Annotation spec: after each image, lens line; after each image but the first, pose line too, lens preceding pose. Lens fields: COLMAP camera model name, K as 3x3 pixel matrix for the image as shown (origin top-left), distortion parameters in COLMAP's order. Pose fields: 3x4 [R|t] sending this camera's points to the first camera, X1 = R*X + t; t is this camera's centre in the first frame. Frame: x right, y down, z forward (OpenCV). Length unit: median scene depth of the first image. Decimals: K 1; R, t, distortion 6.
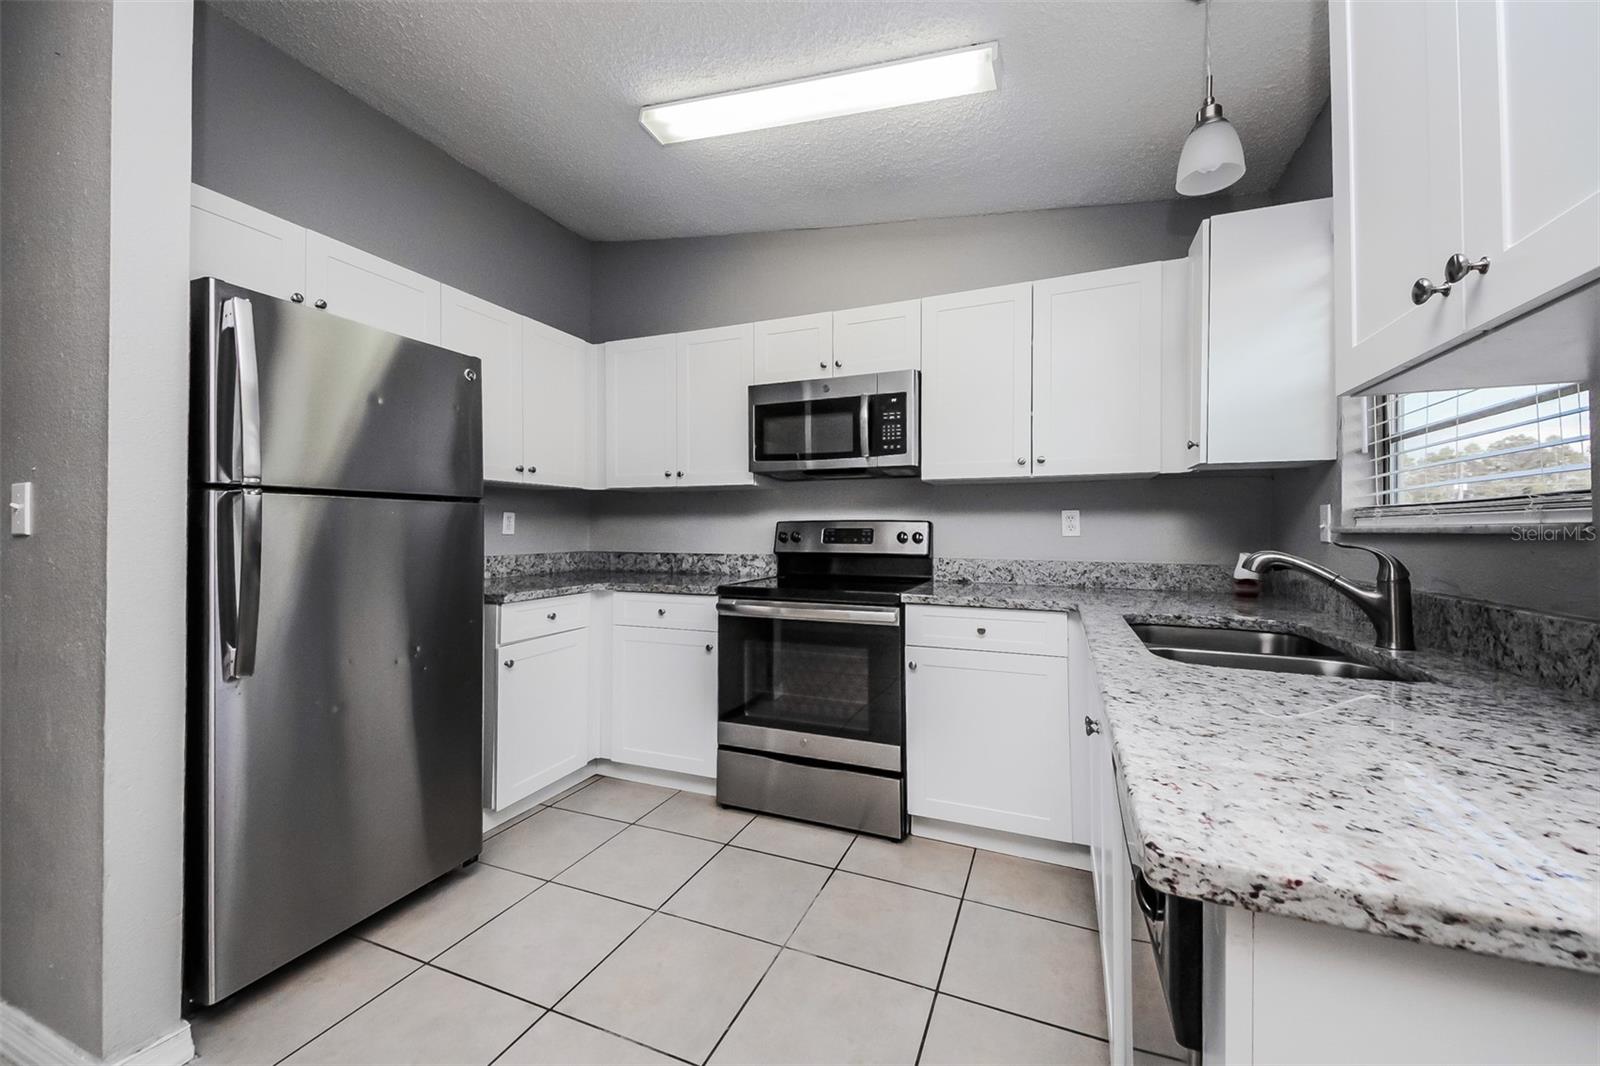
lens RADIAL K [[614.2, 0, 782.4], [0, 614.2, 527.7], [0, 0, 1]] dist [0.037762, -0.001230]
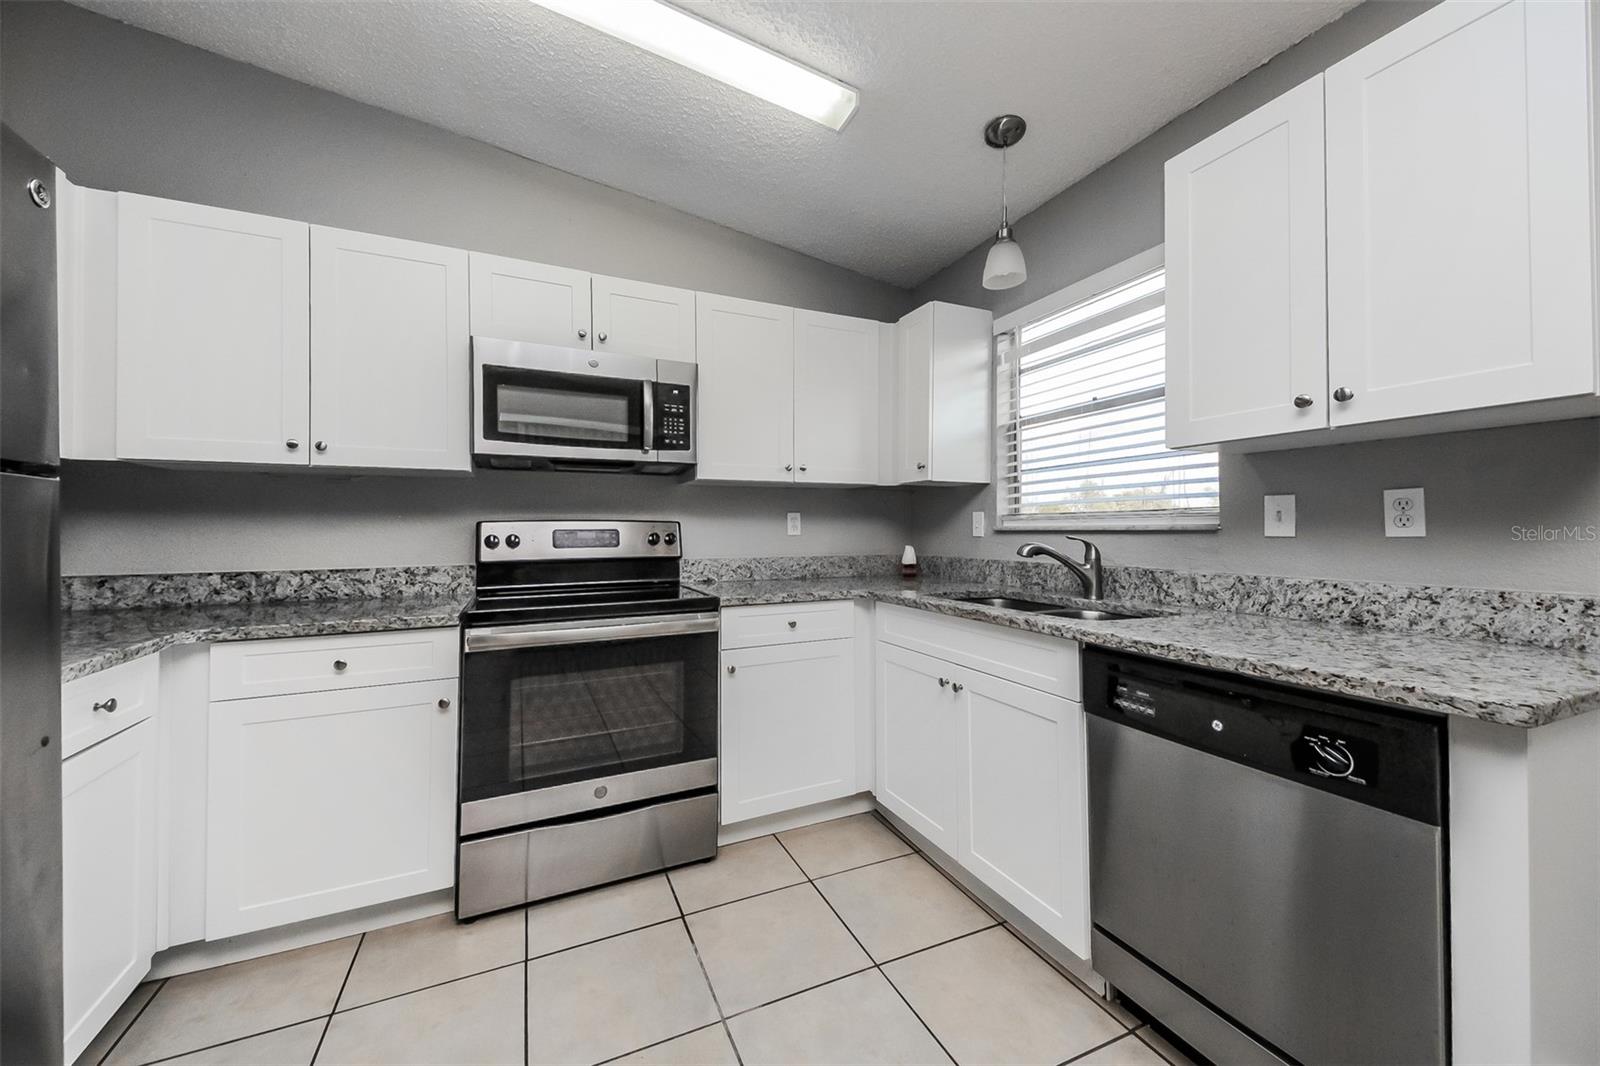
lens RADIAL K [[614.2, 0, 792.6], [0, 614.2, 525.4], [0, 0, 1]] dist [0.037762, -0.001230]
pose [[0.672580, -0.002750, 0.740019, -0.386640], [0.003914, 0.999992, 0.000160, -0.004312], [-0.740014, 0.002789, 0.672586, 0.240305]]
